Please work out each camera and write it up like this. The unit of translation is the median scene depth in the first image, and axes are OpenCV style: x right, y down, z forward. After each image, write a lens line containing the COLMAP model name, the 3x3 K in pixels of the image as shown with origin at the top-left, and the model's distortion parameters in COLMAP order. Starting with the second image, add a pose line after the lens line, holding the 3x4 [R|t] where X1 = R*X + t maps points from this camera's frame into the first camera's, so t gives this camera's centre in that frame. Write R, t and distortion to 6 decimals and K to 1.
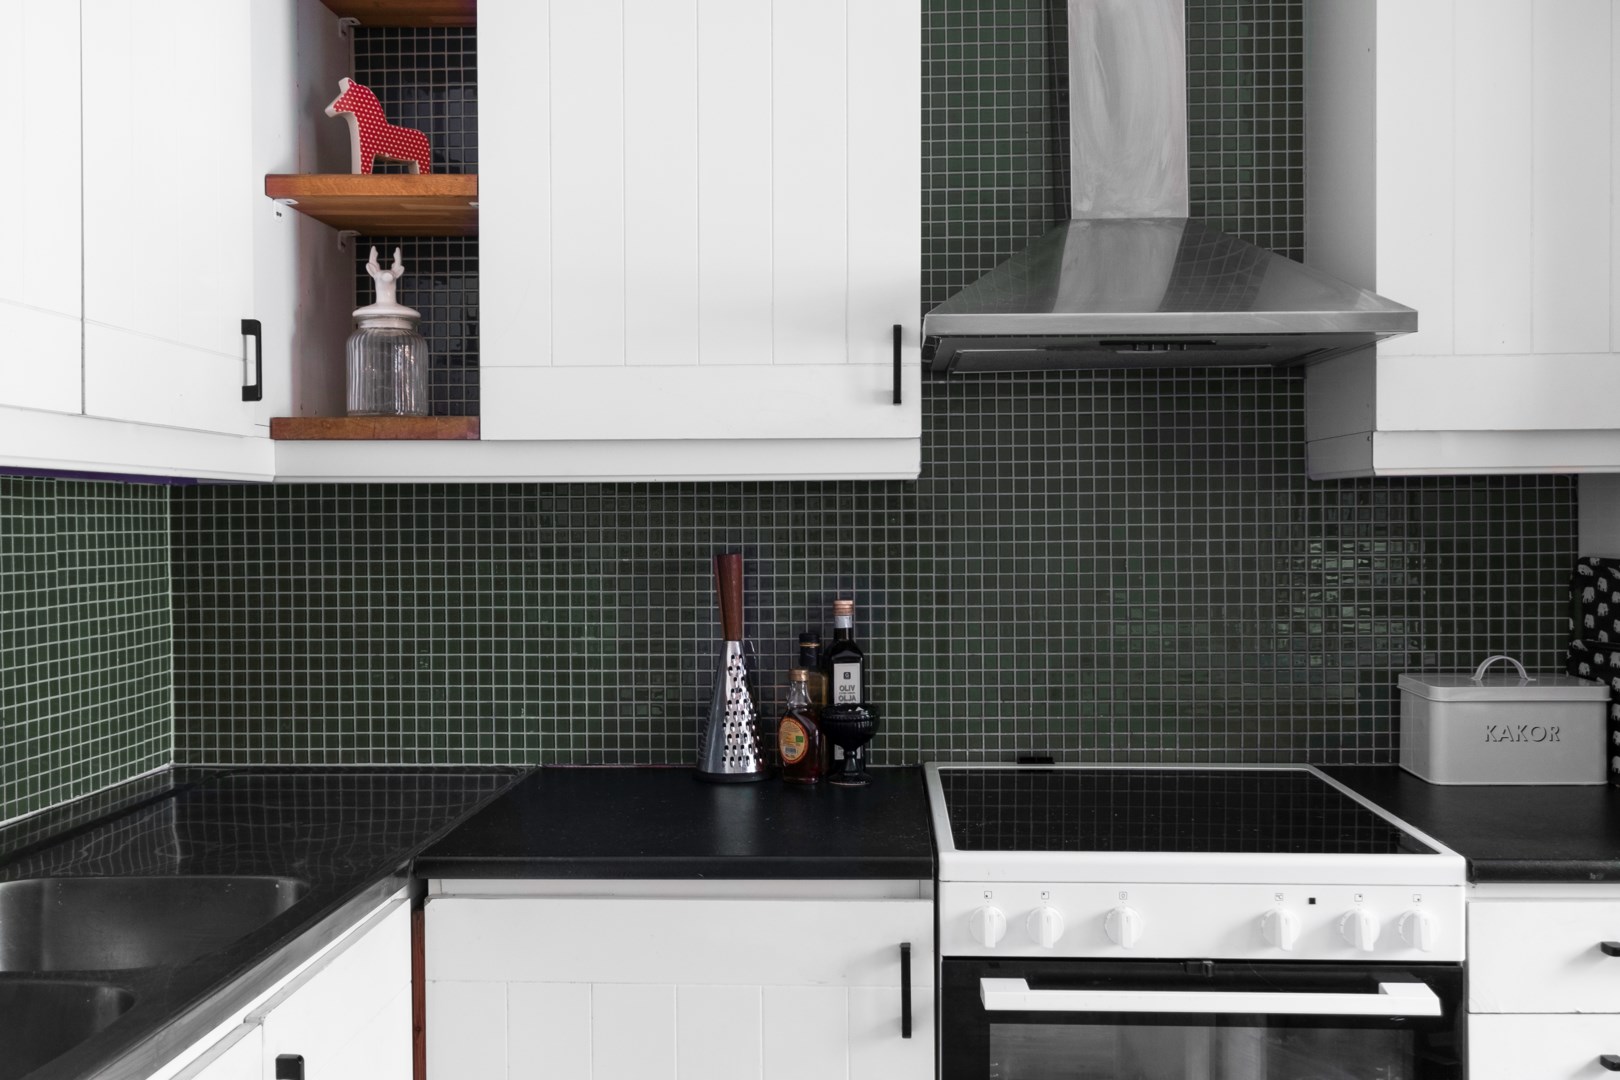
lens RADIAL K [[1476.2, 0, 808.8], [0, 1476.2, 537.2], [0, 0, 1]] dist [-0.007547, 0.000000]
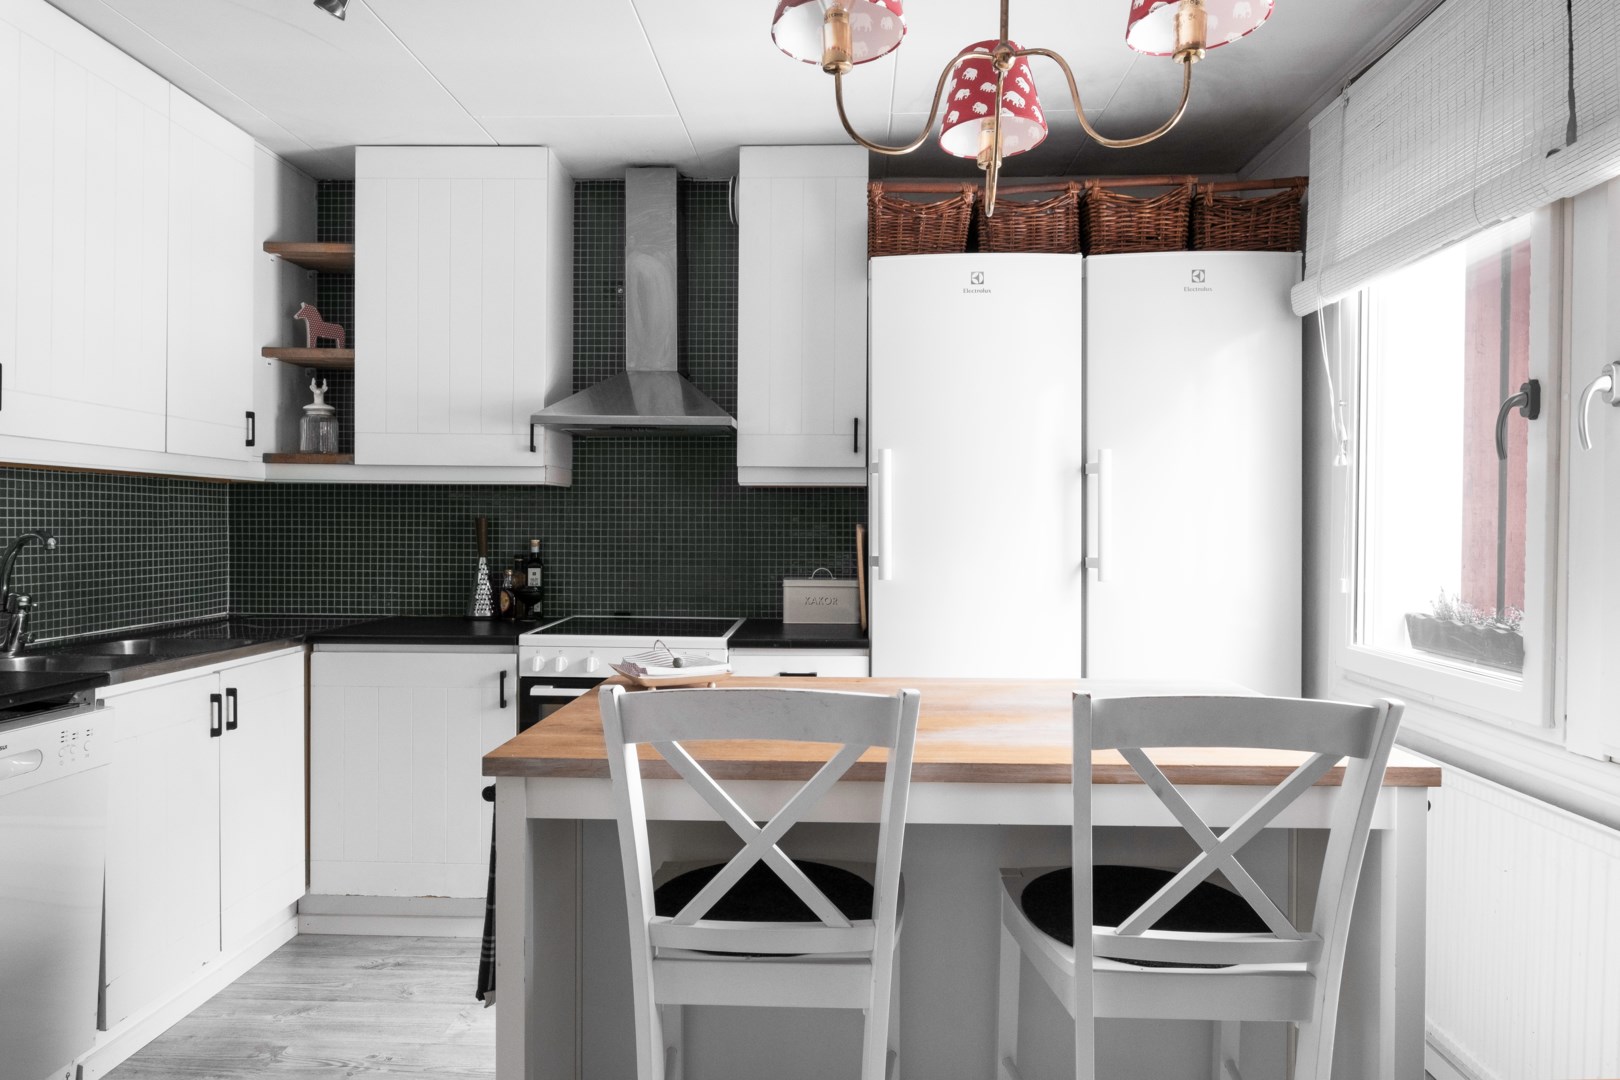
lens RADIAL K [[1064.4, 0, 813.1], [0, 1064.4, 536.2], [0, 0, 1]] dist [-0.005296, -0.003054]
pose [[0.999731, 0.014124, 0.018400, 0.404866], [-0.014096, 0.999899, -0.001651, 0.033678], [-0.018421, 0.001391, 0.999829, -0.585444]]
